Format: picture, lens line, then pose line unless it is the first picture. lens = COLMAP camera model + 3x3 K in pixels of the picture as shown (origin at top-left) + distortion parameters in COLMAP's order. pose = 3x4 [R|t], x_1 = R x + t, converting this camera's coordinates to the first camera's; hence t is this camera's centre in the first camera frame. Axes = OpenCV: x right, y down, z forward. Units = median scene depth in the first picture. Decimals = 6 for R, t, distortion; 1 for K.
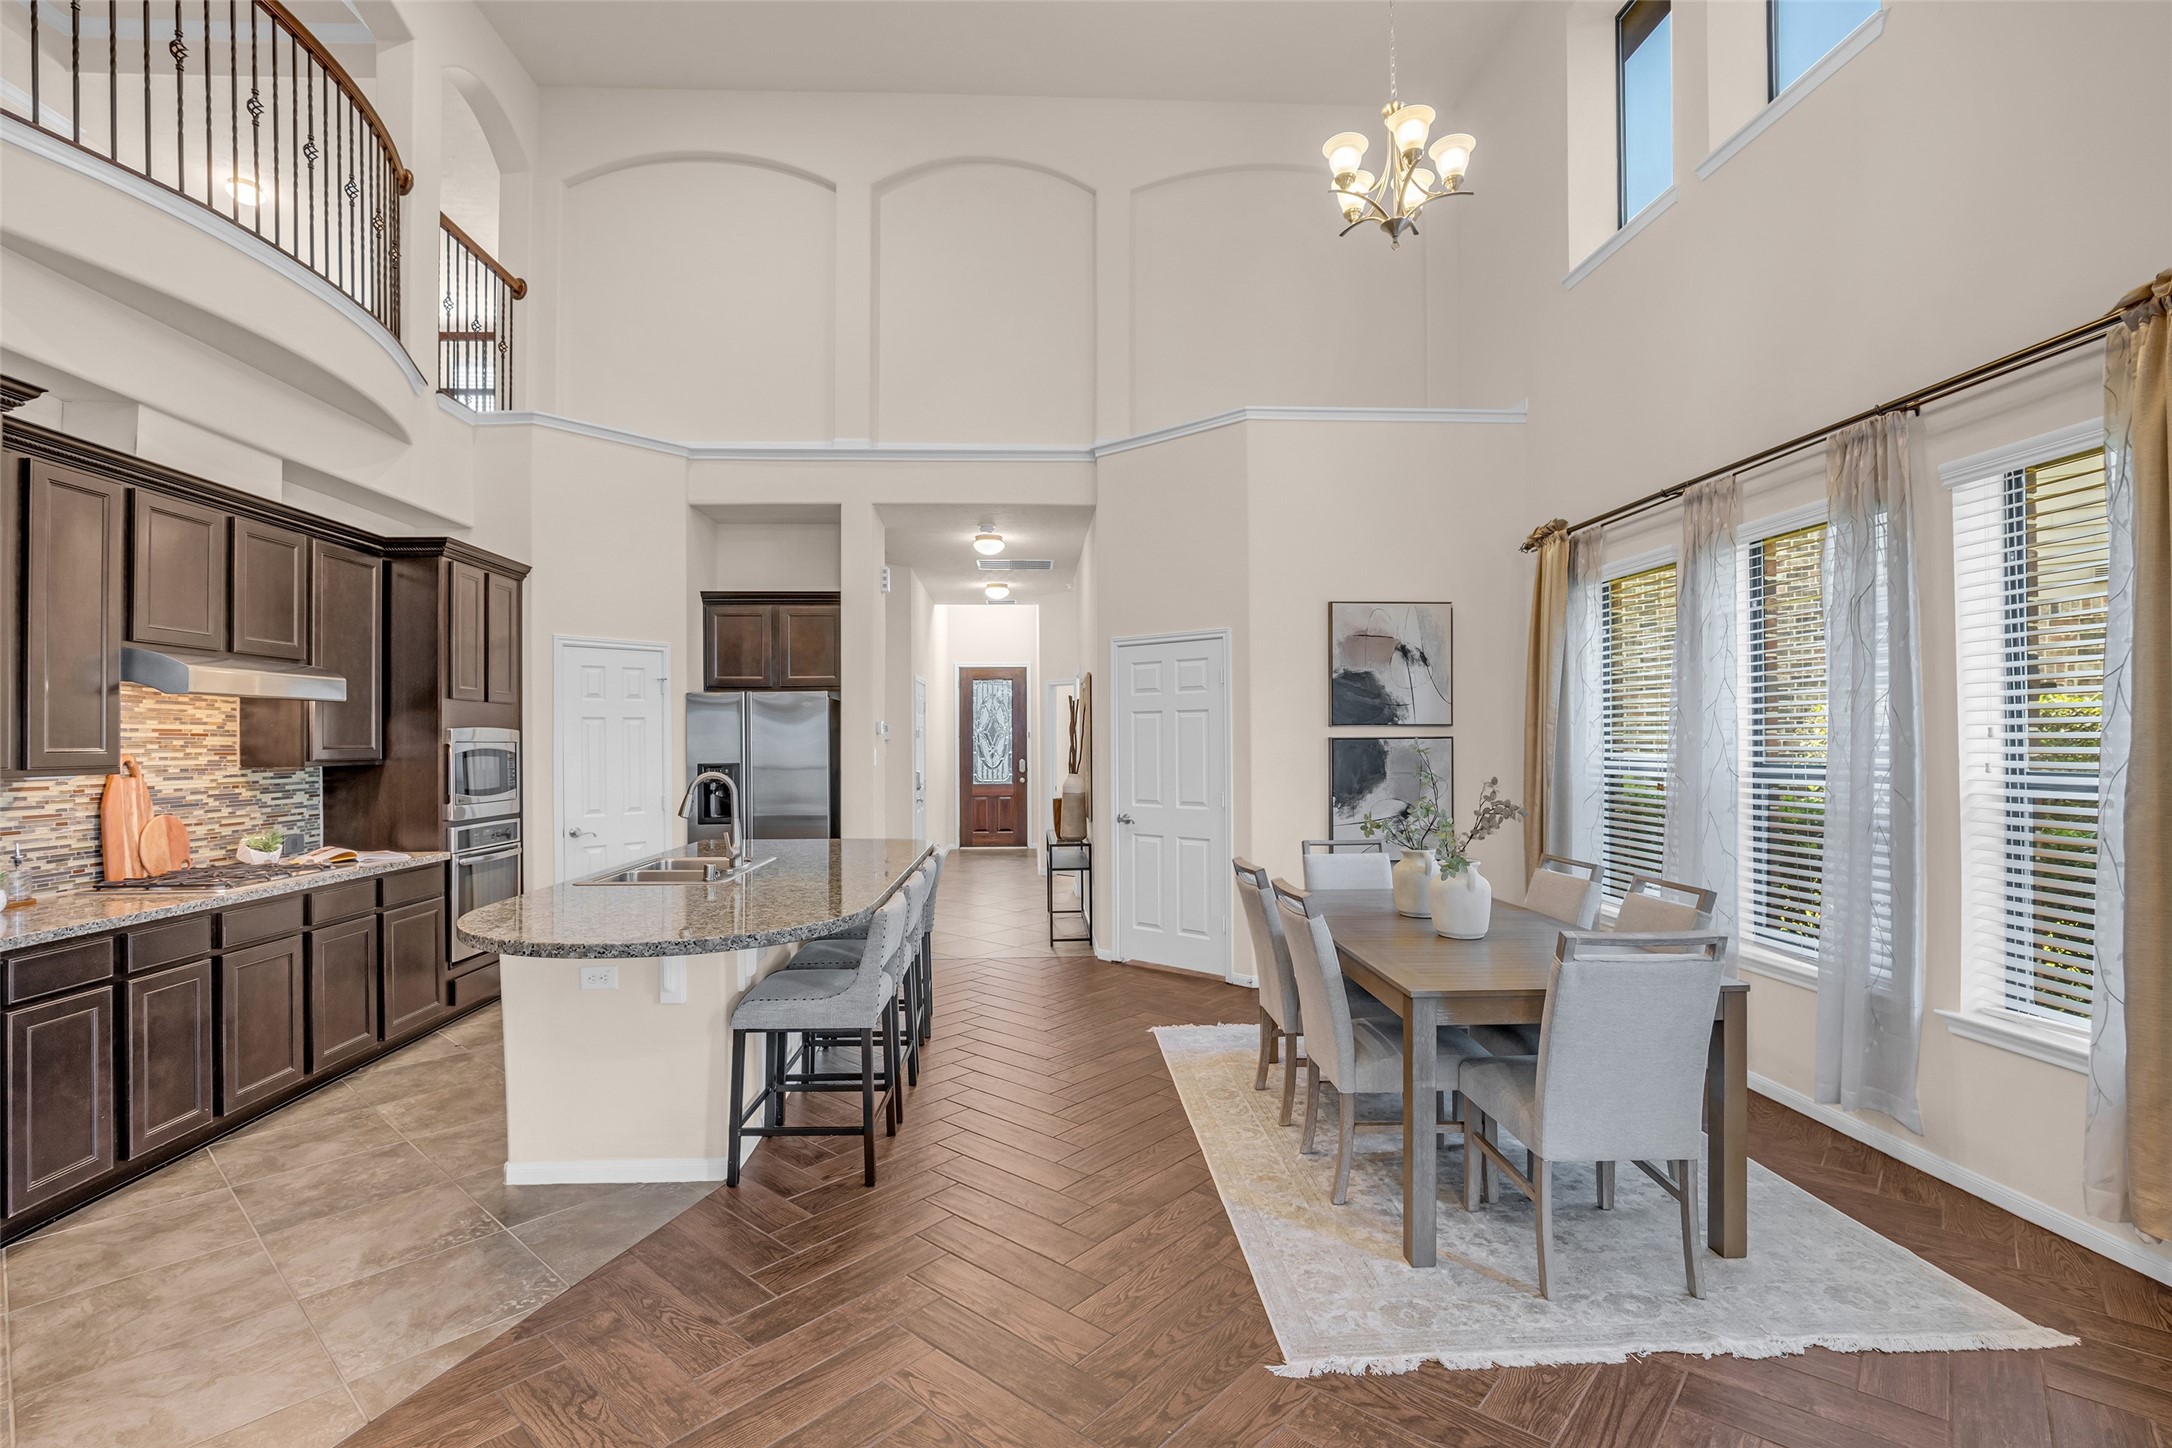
lens RADIAL K [[986.4, 0, 1078.9], [0, 986.4, 733.8], [0, 0, 1]] dist [-0.022917, 0.005950]
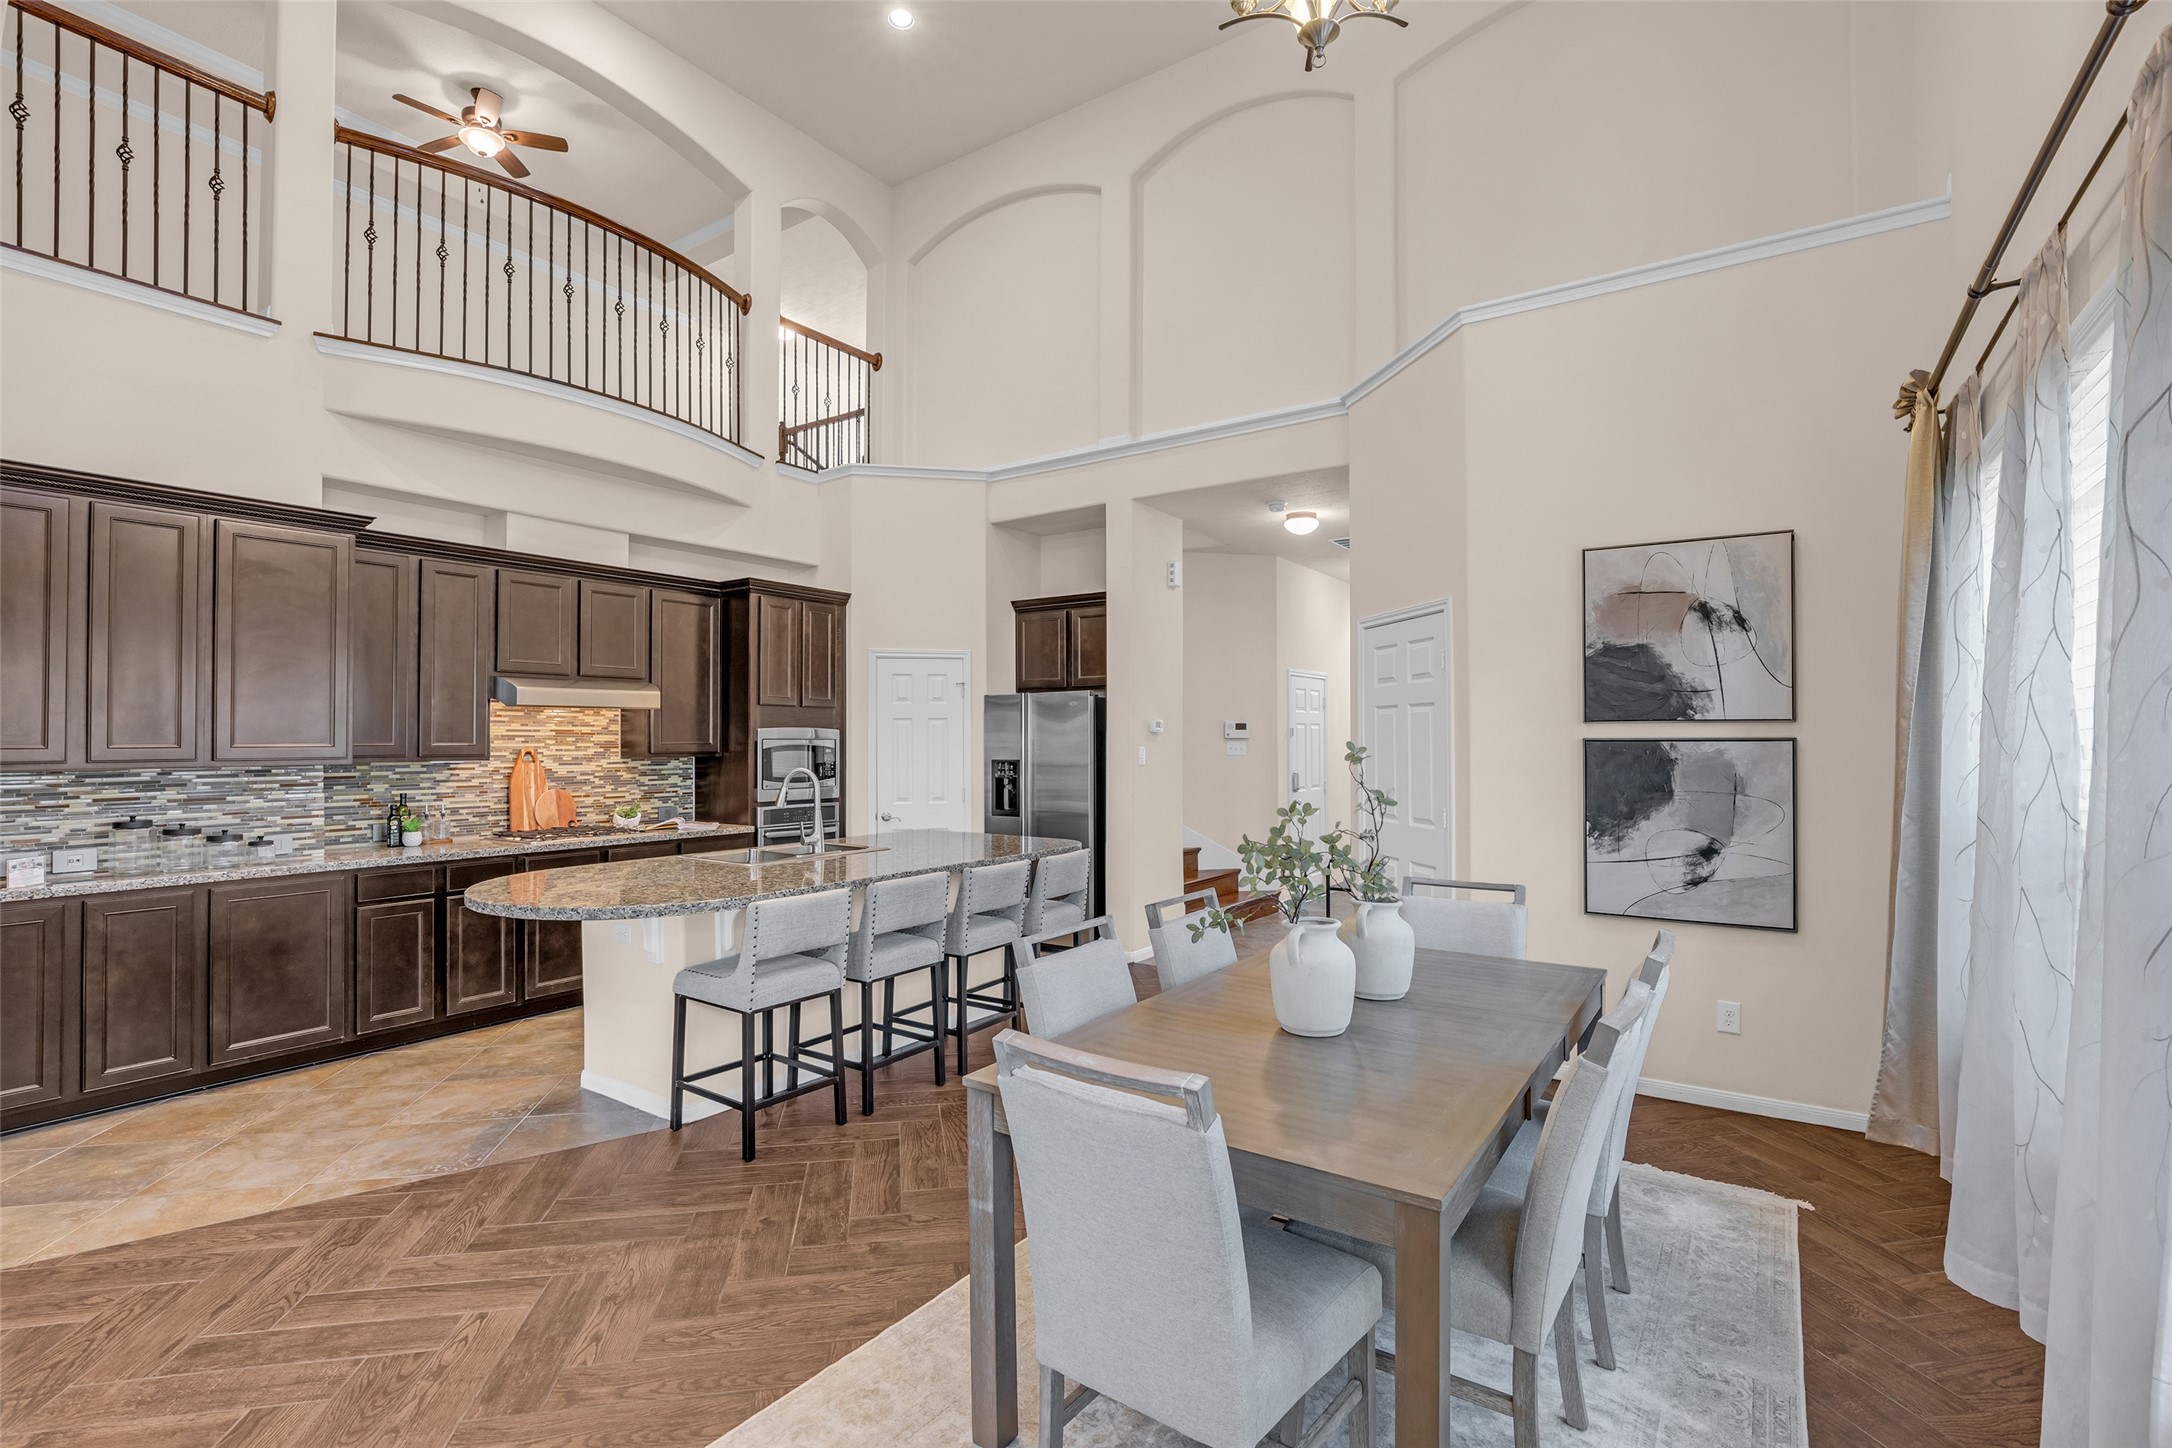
lens RADIAL K [[998.9, 0, 1082.1], [0, 998.9, 721.6], [0, 0, 1]] dist [-0.023846, 0.006985]
pose [[0.793029, -0.005583, -0.609159, 0.488804], [0.000863, 0.999967, -0.008042, -0.003790], [0.609183, 0.005852, 0.793008, 0.245906]]
